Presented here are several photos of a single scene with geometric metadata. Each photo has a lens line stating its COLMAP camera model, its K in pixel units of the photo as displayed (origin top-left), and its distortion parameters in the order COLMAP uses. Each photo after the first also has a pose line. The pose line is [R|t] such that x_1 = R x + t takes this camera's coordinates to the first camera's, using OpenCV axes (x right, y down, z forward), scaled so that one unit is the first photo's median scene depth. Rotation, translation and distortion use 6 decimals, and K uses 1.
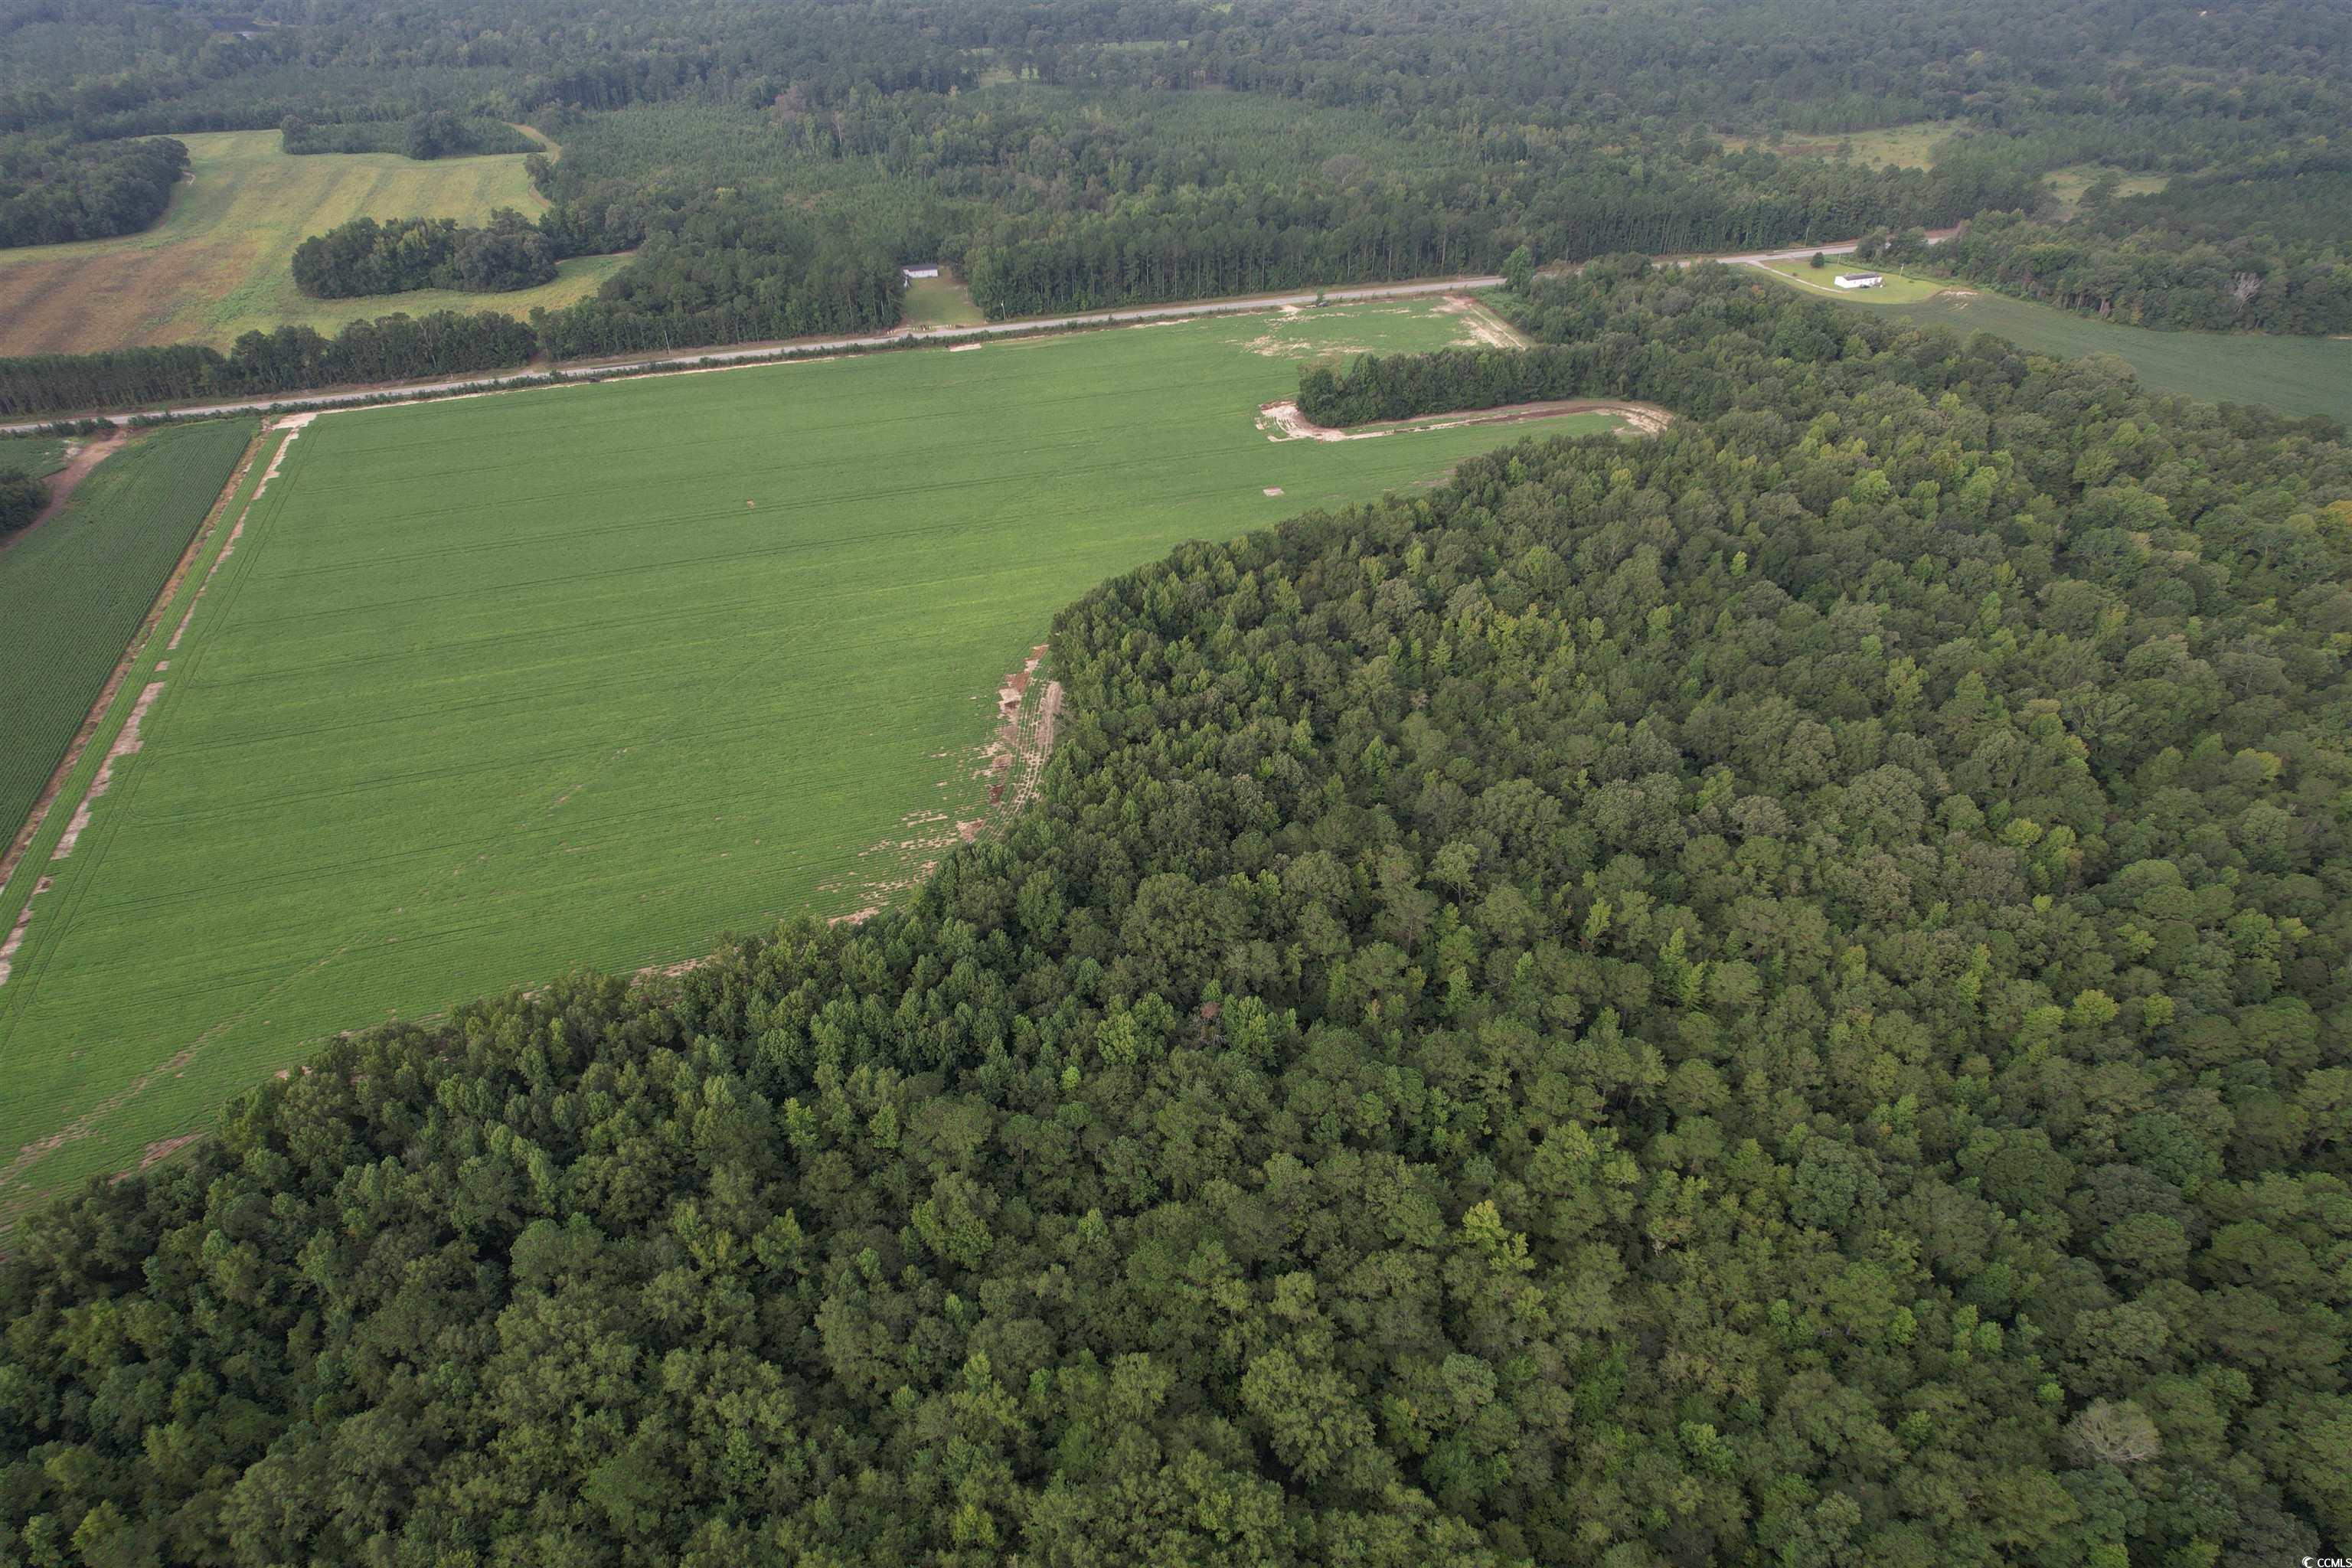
lens RADIAL K [[1544.7, 0, 1185.9], [0, 1544.7, 756.9], [0, 0, 1]] dist [-0.093813, 0.094243]
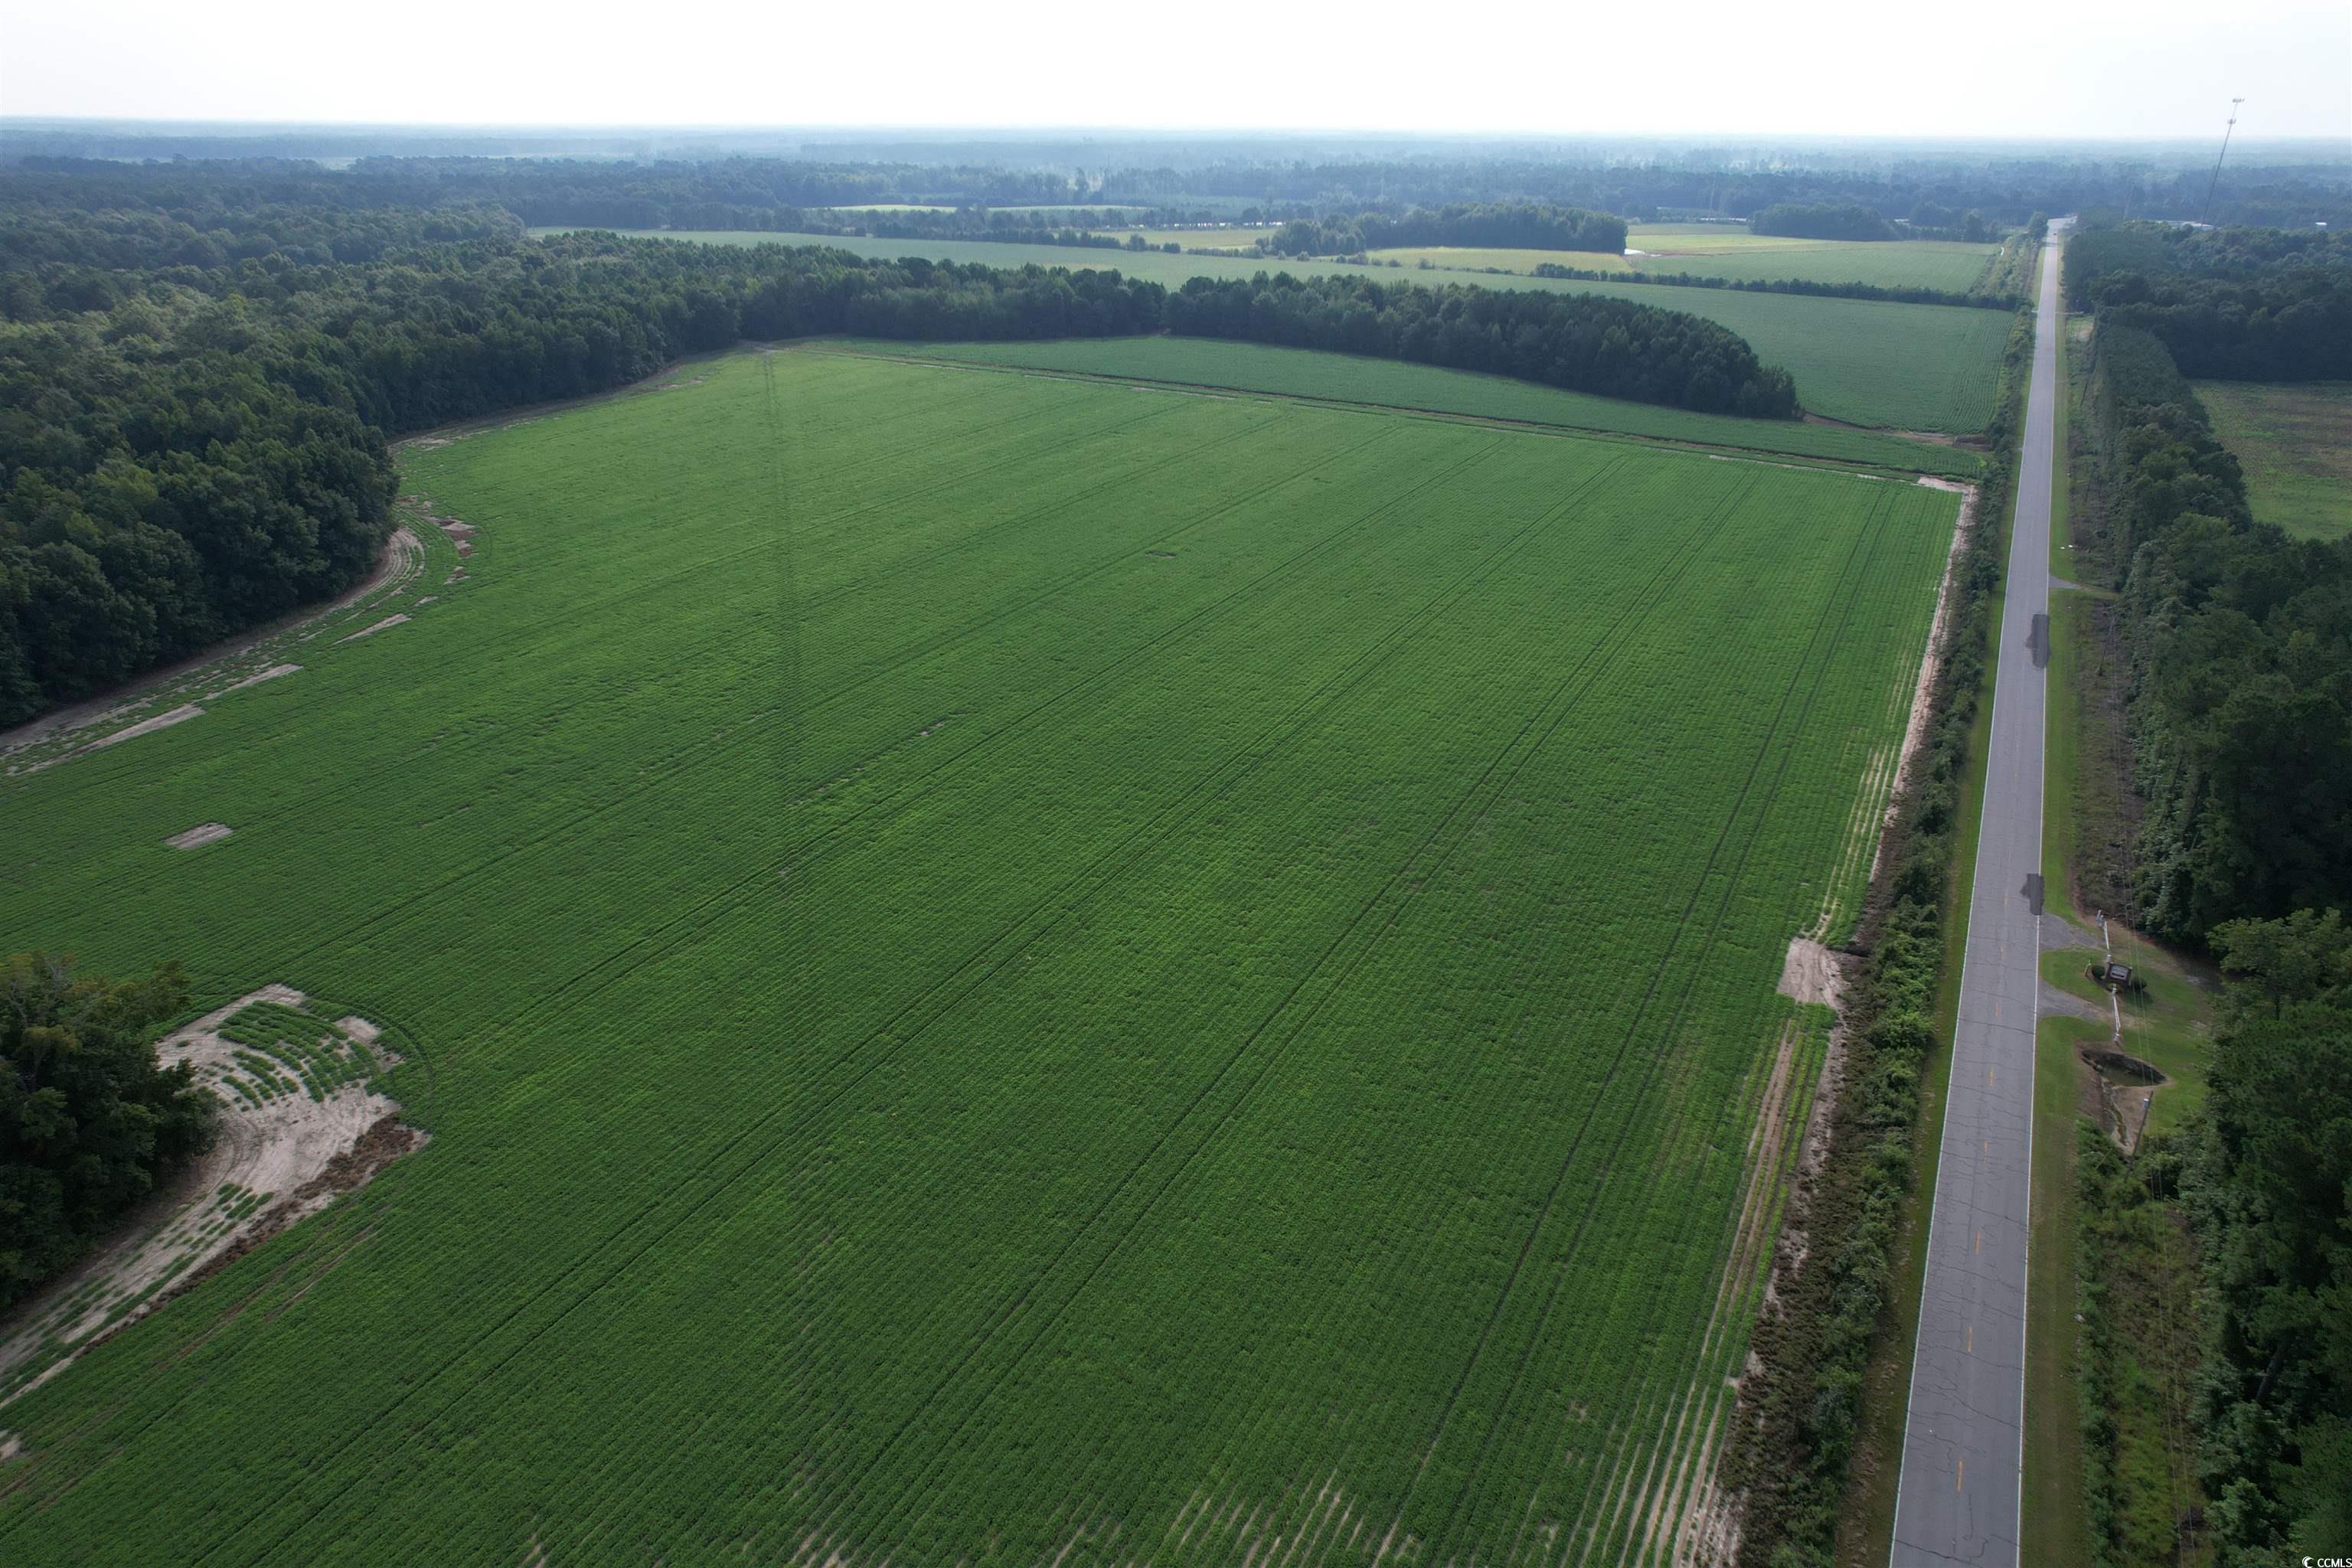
lens RADIAL K [[1481.5, 0, 1176.0], [0, 1481.5, 784.0], [0, 0, 1]] dist [-0.063526, 0.056808]
pose [[-0.740810, 0.270513, -0.614836, 0.085872], [-0.380428, 0.585409, 0.715941, -0.468215], [0.553602, 0.764277, -0.330766, 1.112289]]
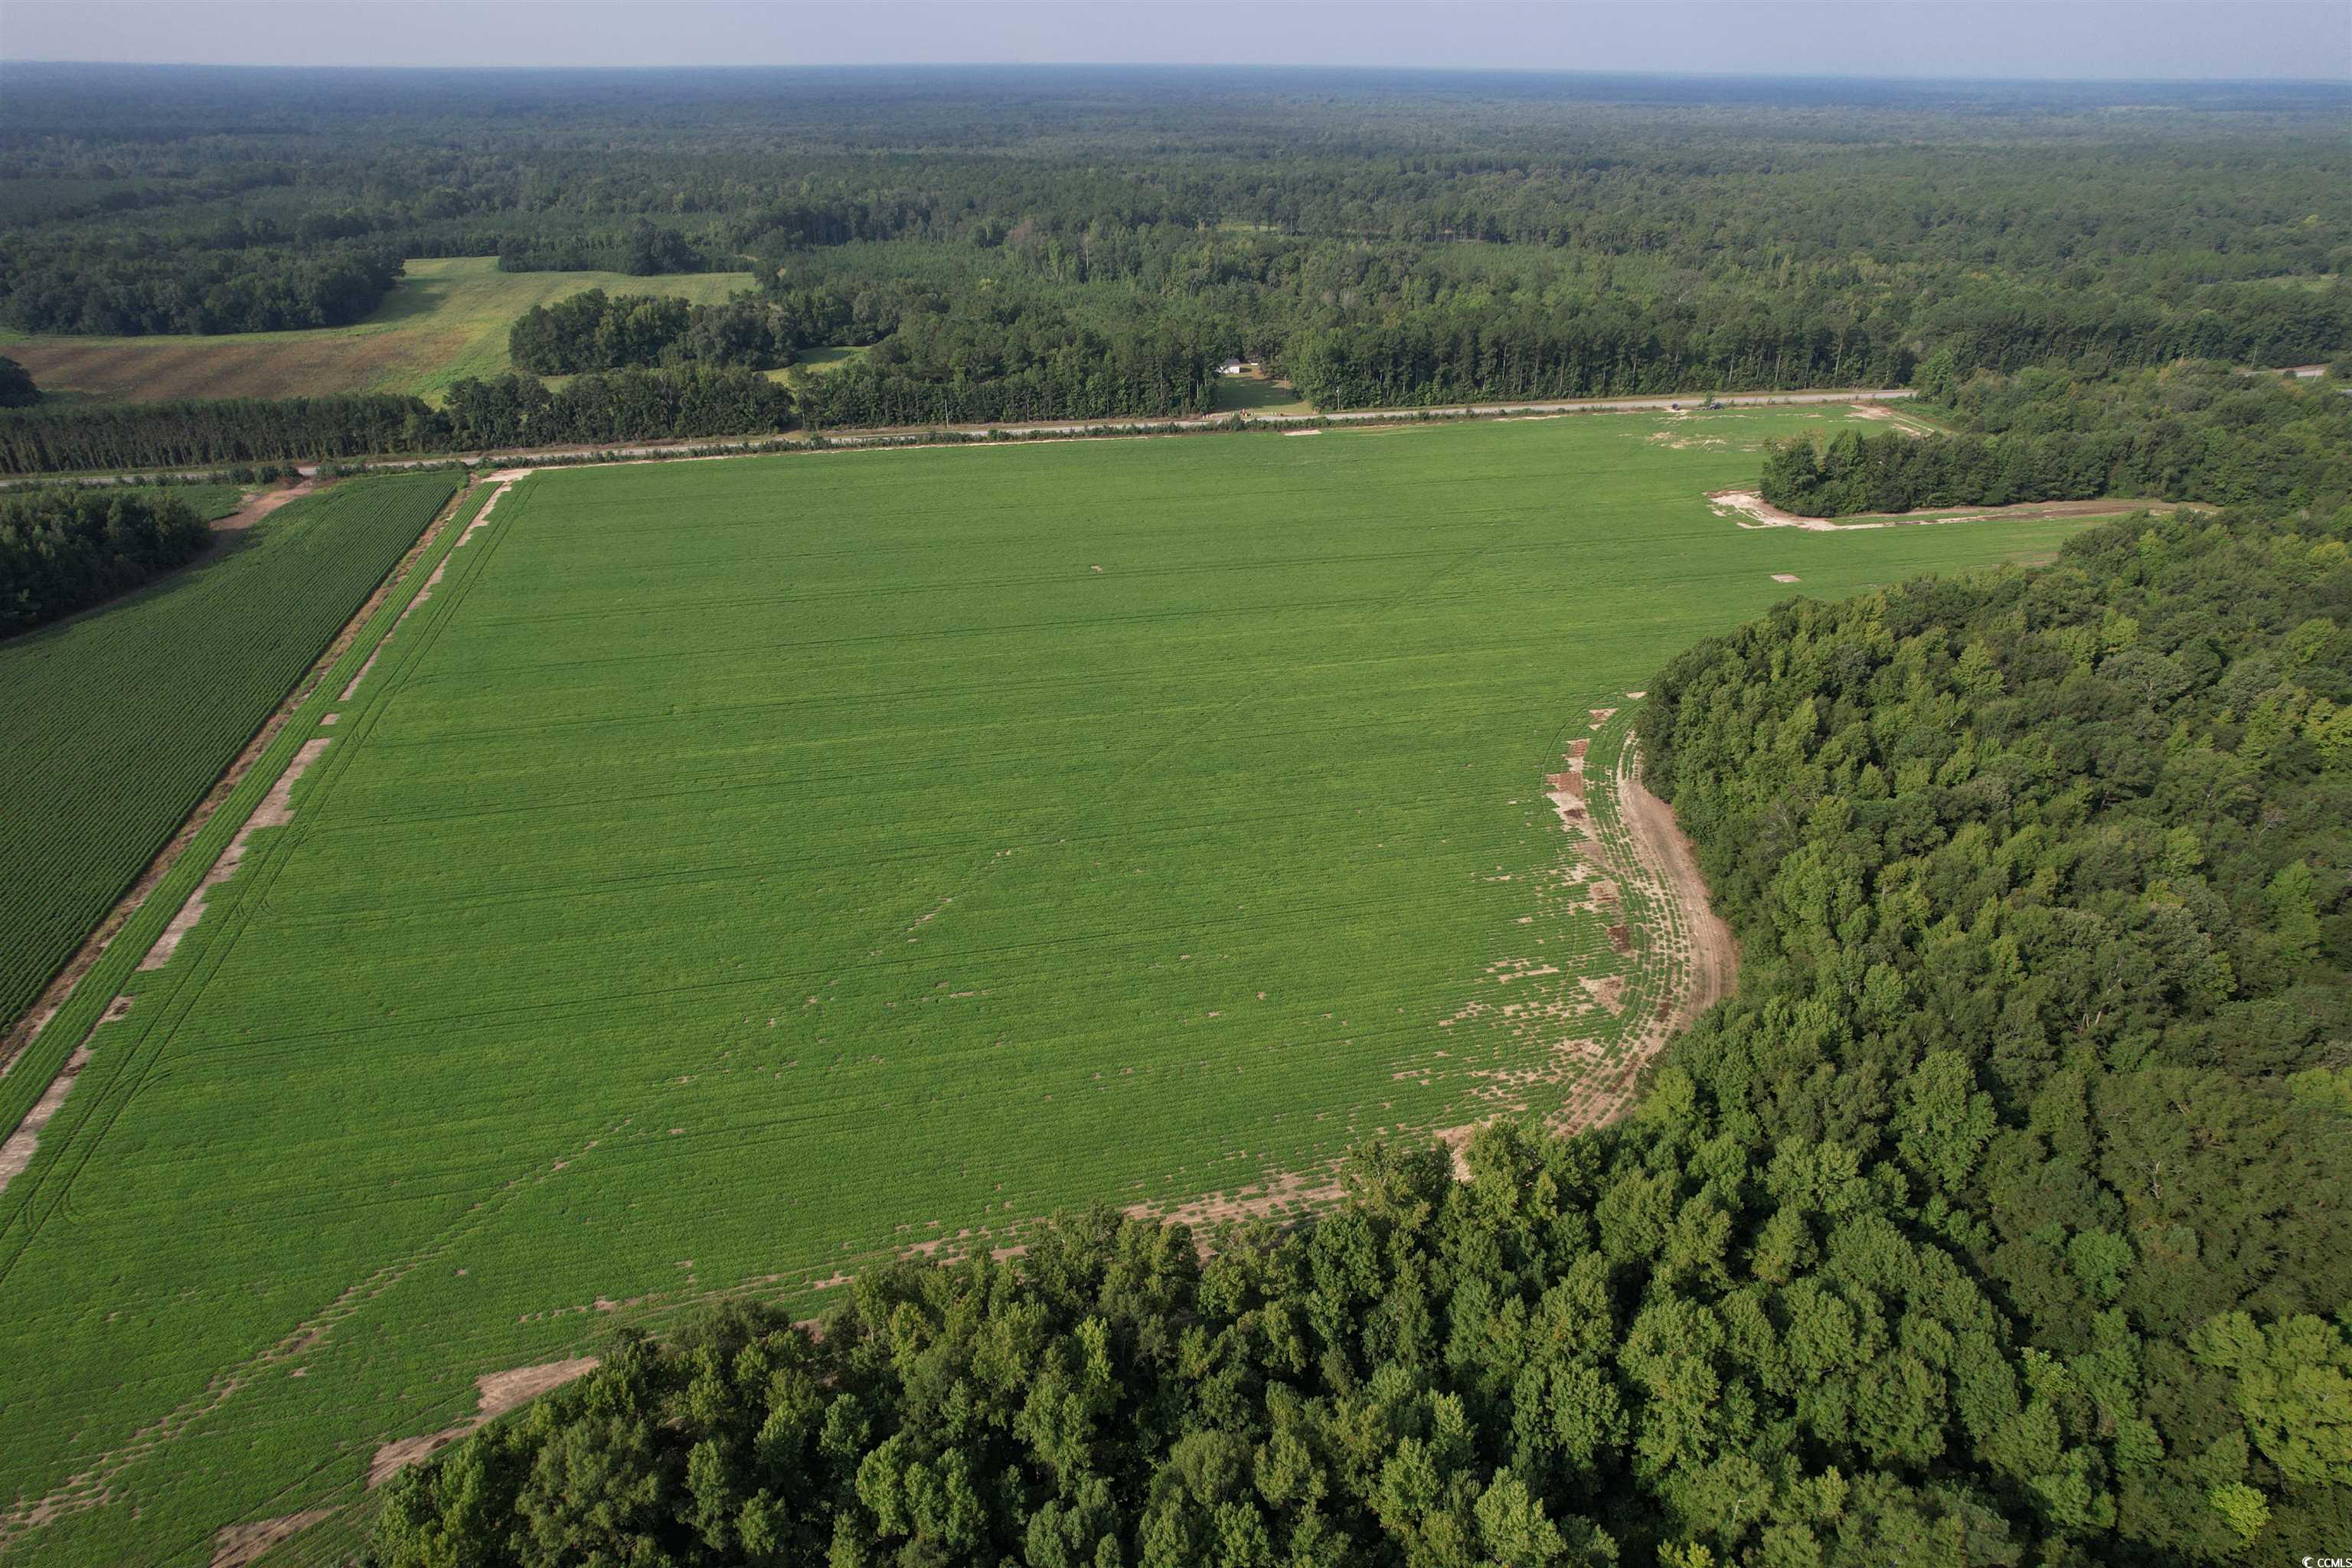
lens RADIAL K [[1522.1, 0, 1176.0], [0, 1522.1, 784.0], [0, 0, 1]] dist [-0.087209, 0.089092]
pose [[0.997159, 0.034163, -0.067129, -0.168553], [-0.042660, 0.990656, -0.129540, 0.031499], [0.062076, 0.132036, 0.989299, 0.241120]]
